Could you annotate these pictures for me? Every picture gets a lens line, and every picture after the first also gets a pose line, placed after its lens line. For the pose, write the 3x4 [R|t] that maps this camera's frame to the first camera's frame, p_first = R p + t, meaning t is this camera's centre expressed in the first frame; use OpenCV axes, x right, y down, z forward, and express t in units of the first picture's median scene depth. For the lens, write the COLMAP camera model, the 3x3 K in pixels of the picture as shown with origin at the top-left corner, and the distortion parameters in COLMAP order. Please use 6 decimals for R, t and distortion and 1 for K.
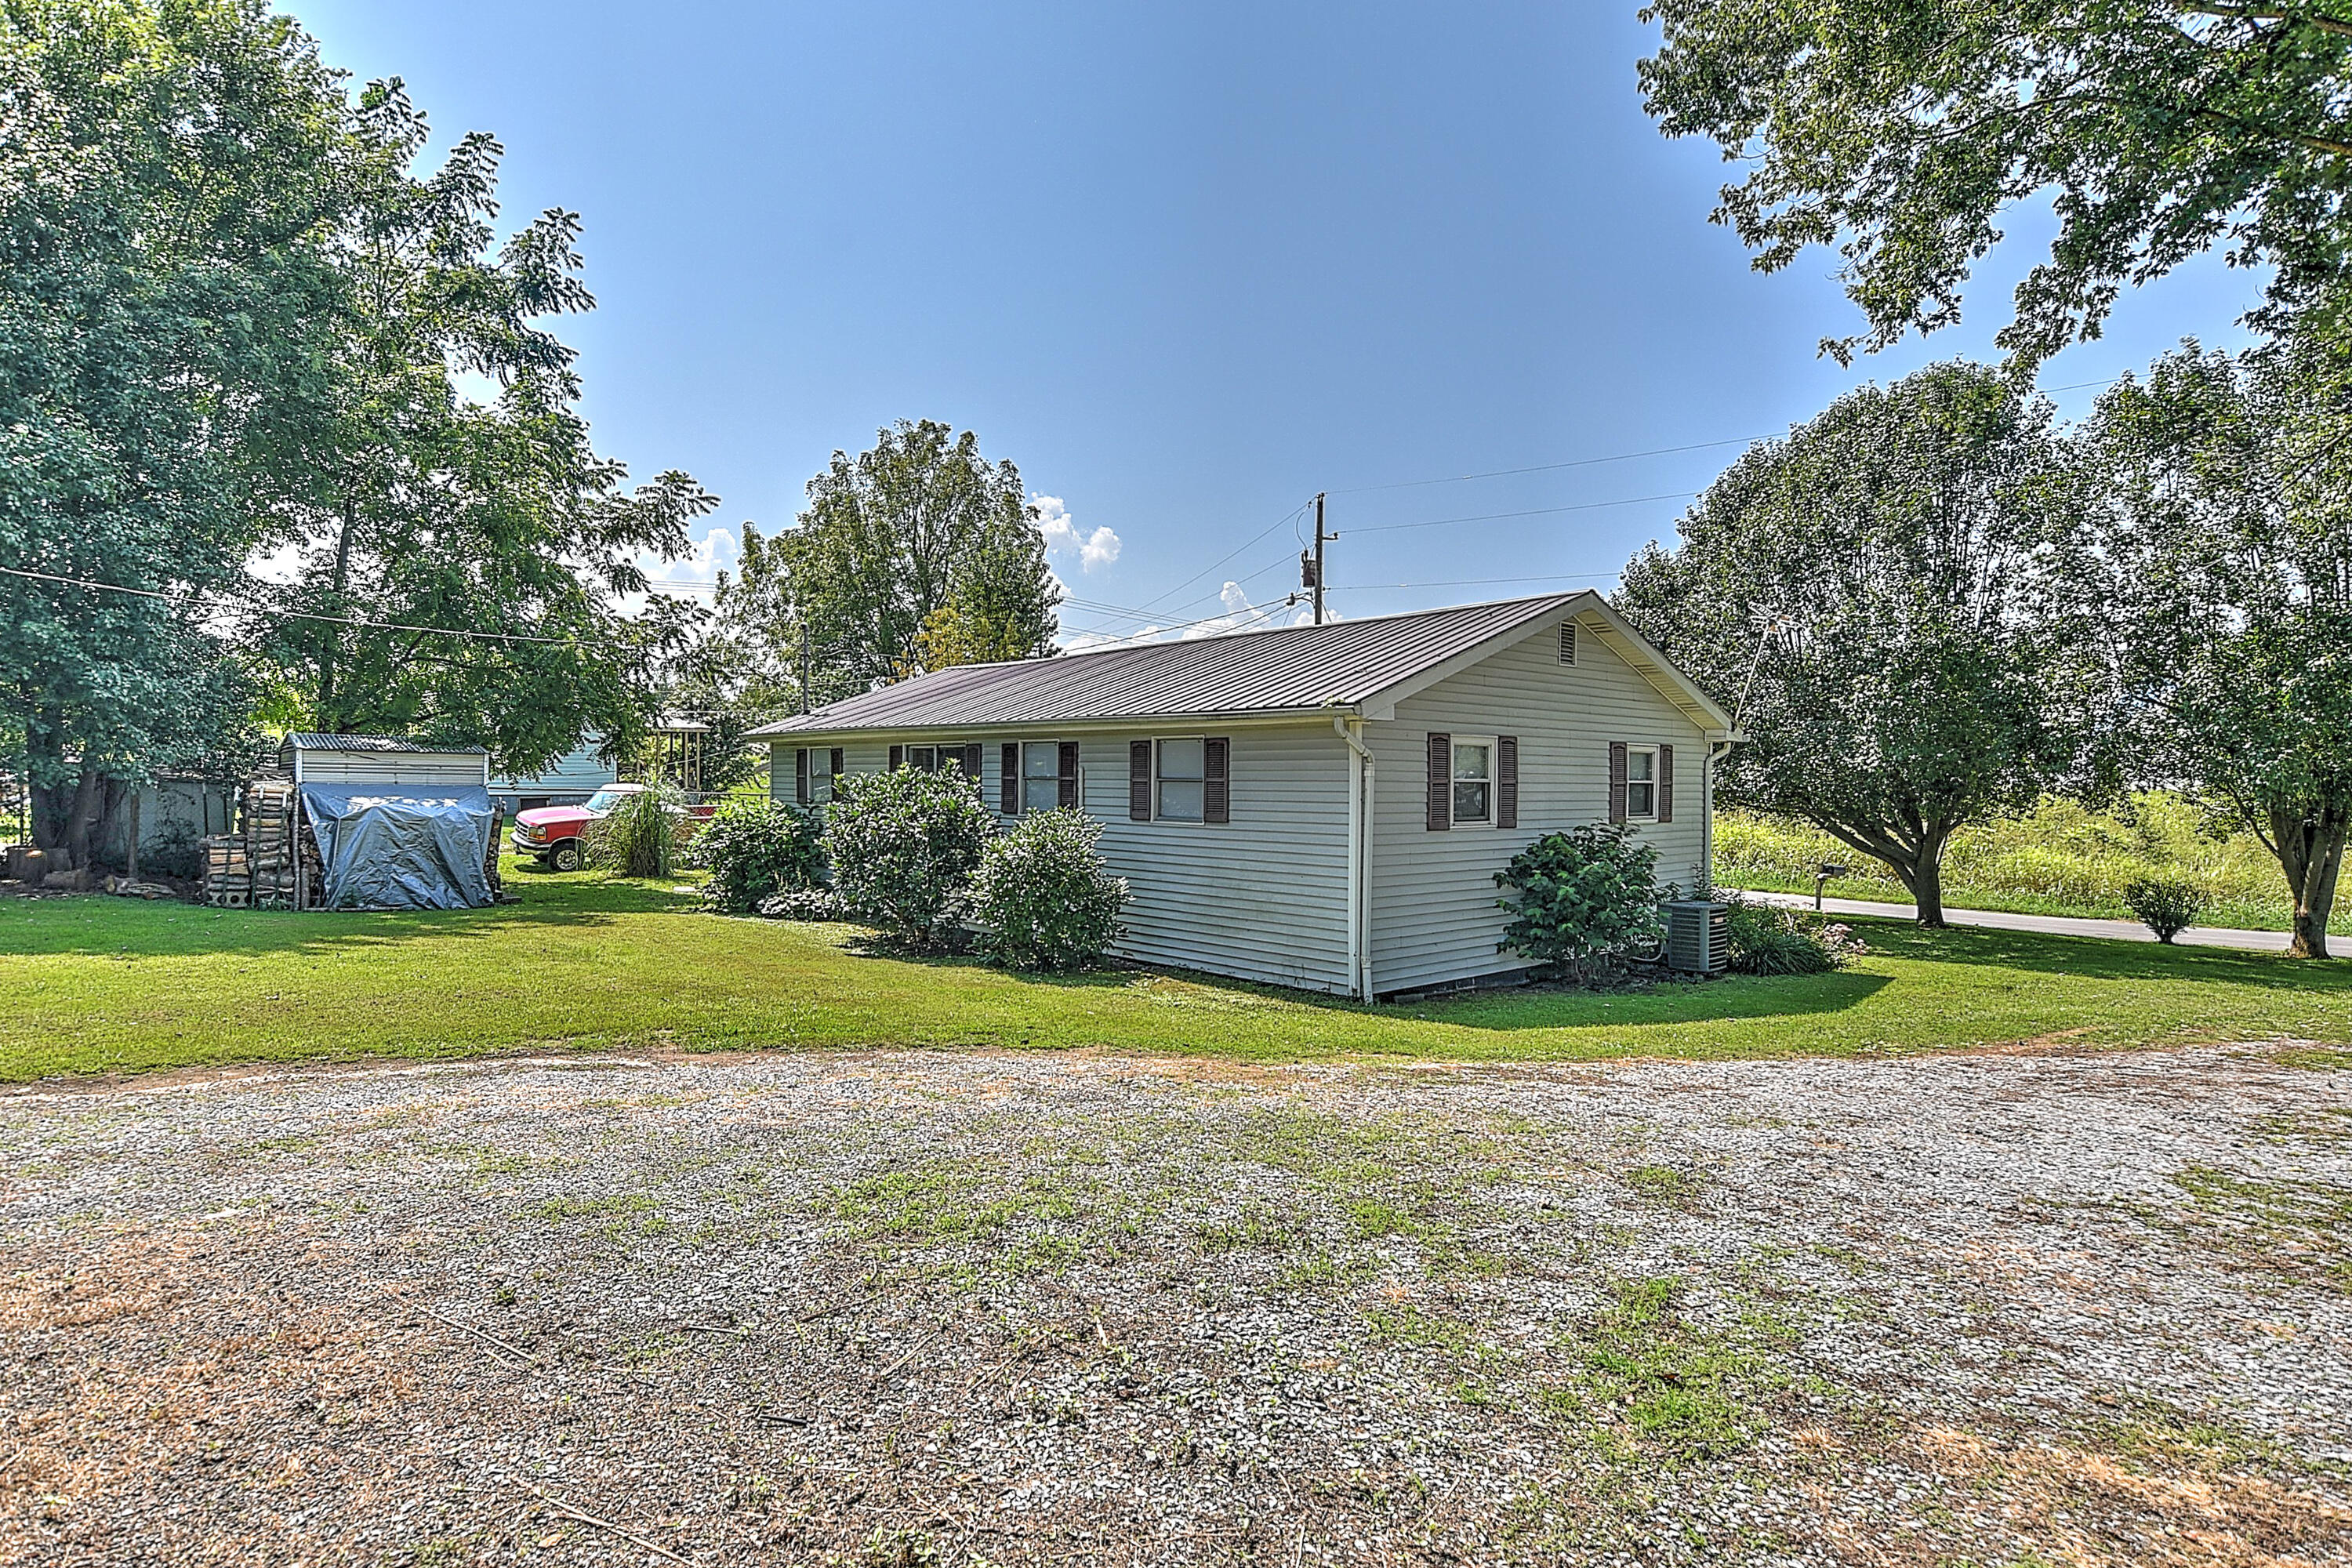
lens RADIAL K [[1289.9, 0, 1172.8], [0, 1289.9, 785.4], [0, 0, 1]] dist [-0.000521, 0.000986]
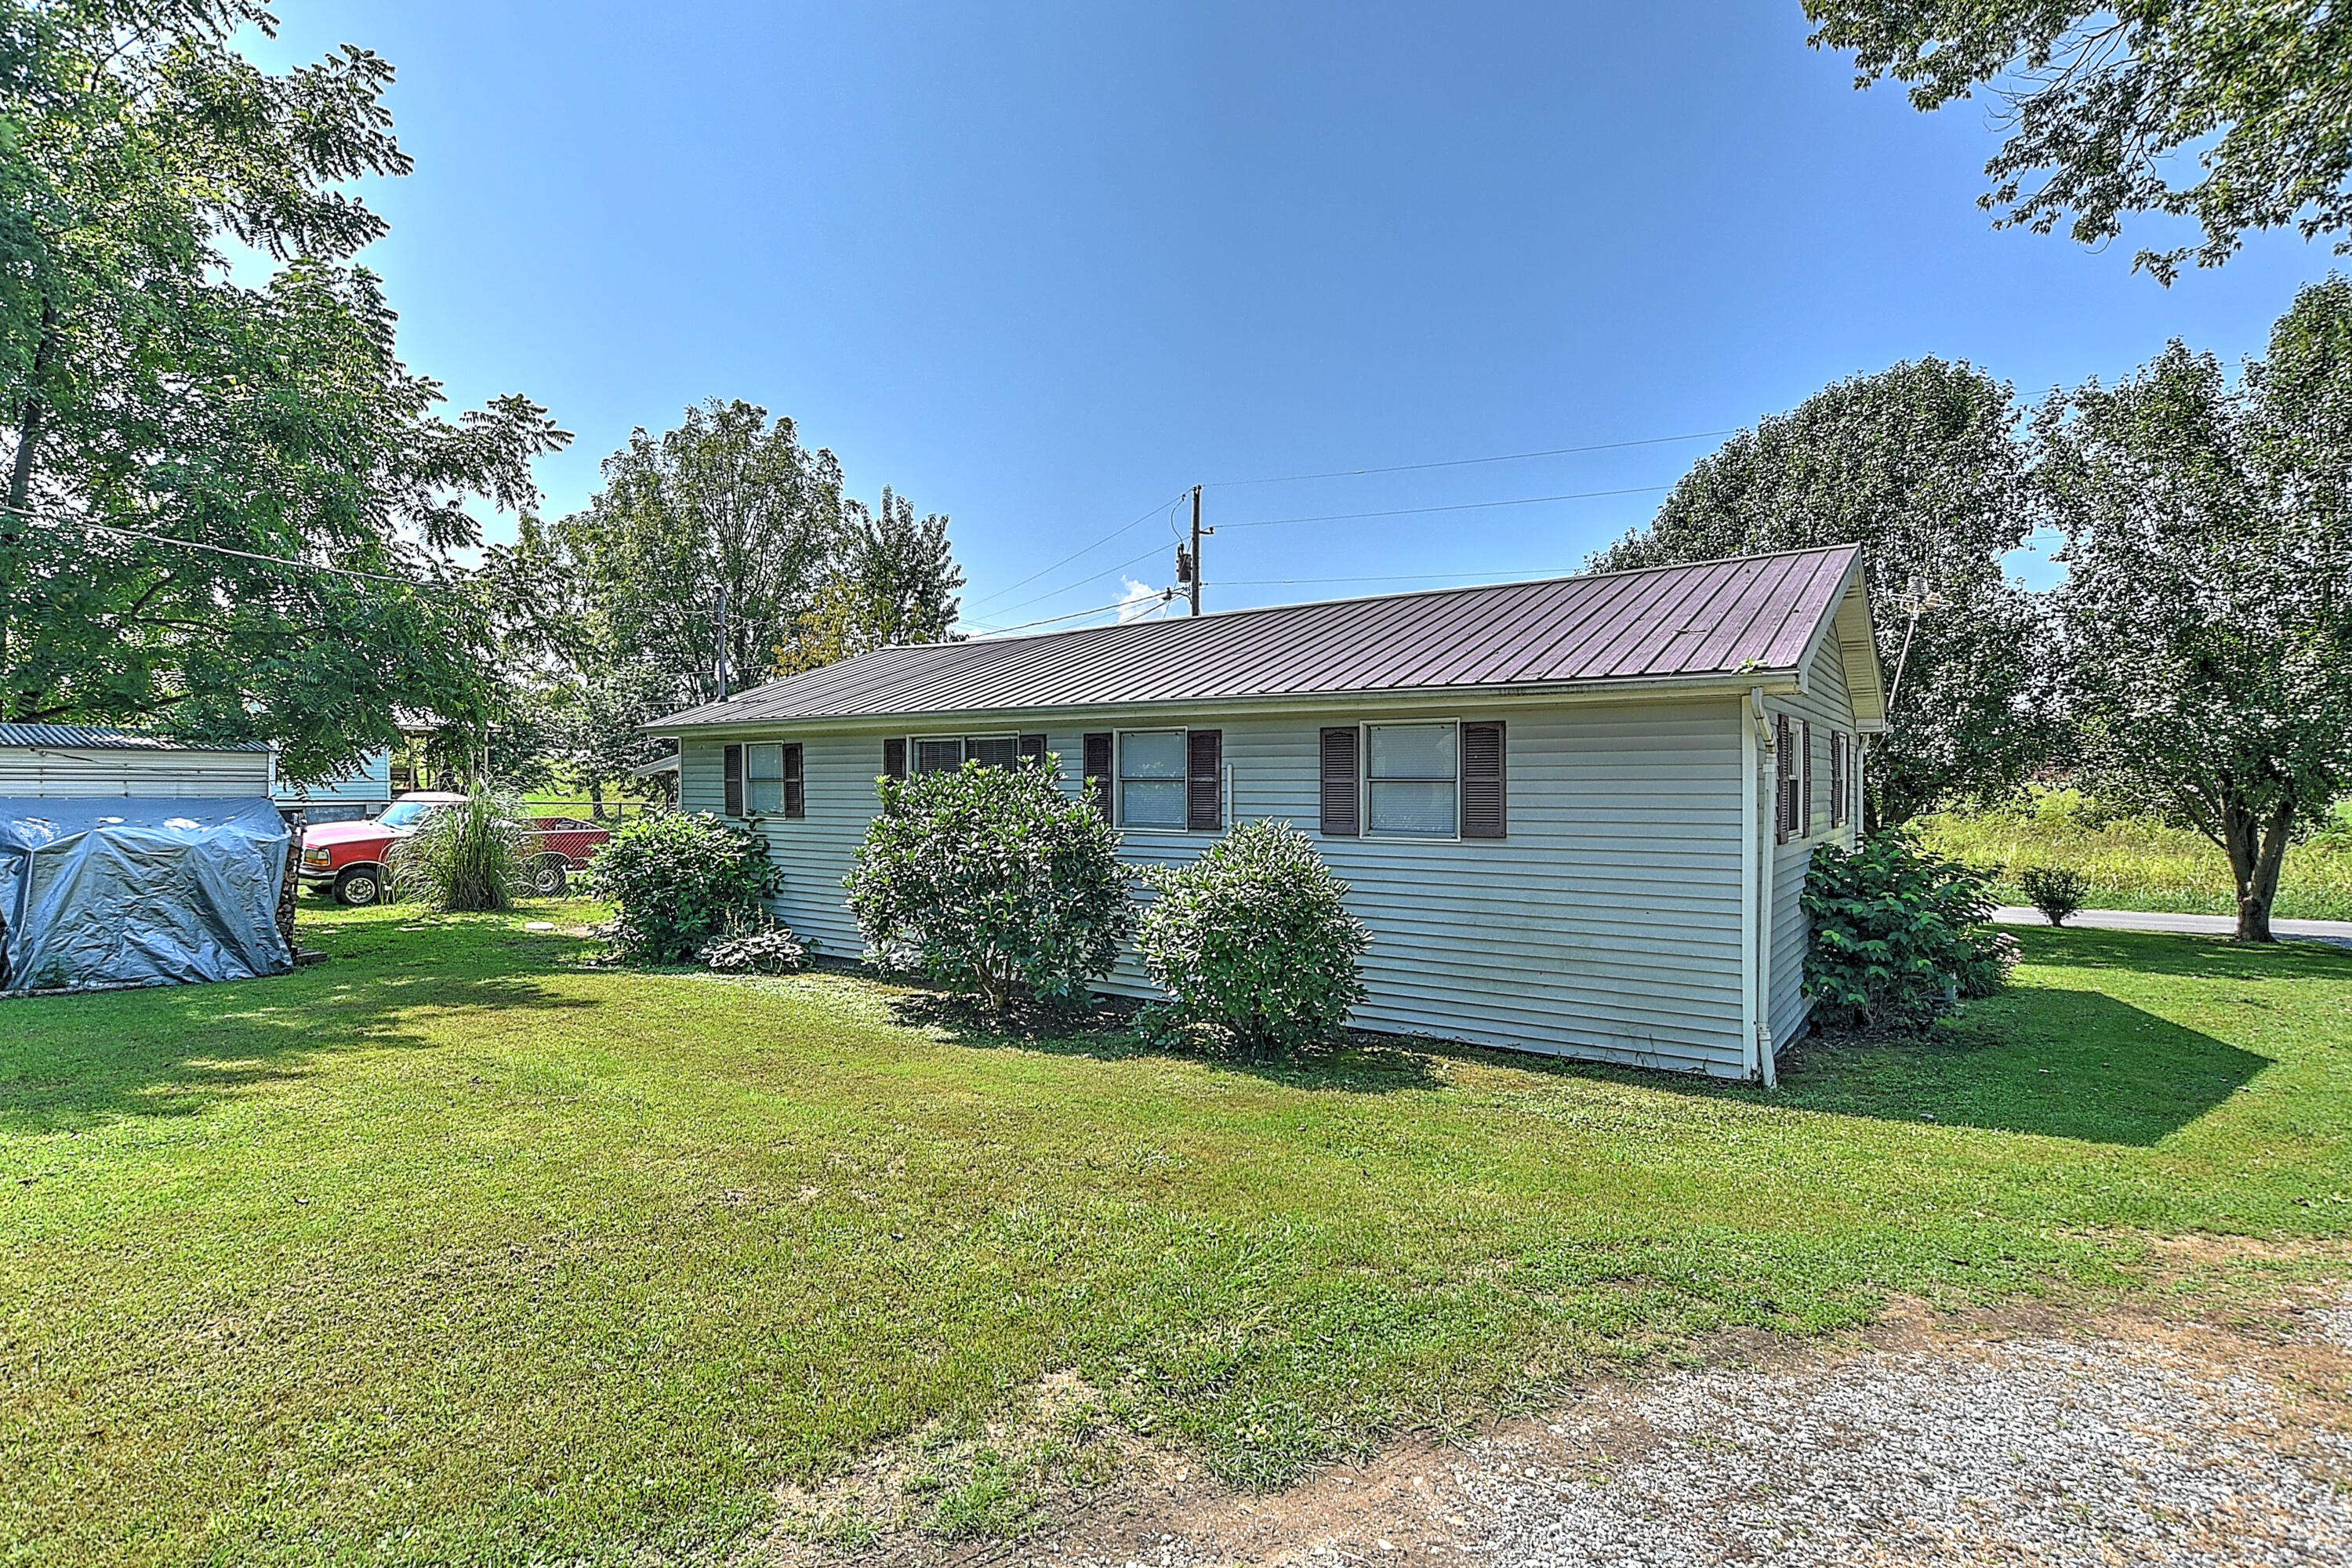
lens RADIAL K [[1173.4, 0, 1179.5], [0, 1173.4, 780.7], [0, 0, 1]] dist [-0.007497, -0.000539]
pose [[0.975033, -0.008467, 0.221898, -0.163506], [0.009409, 0.999951, -0.003190, -0.001682], [-0.221860, 0.005198, 0.975065, 0.230769]]
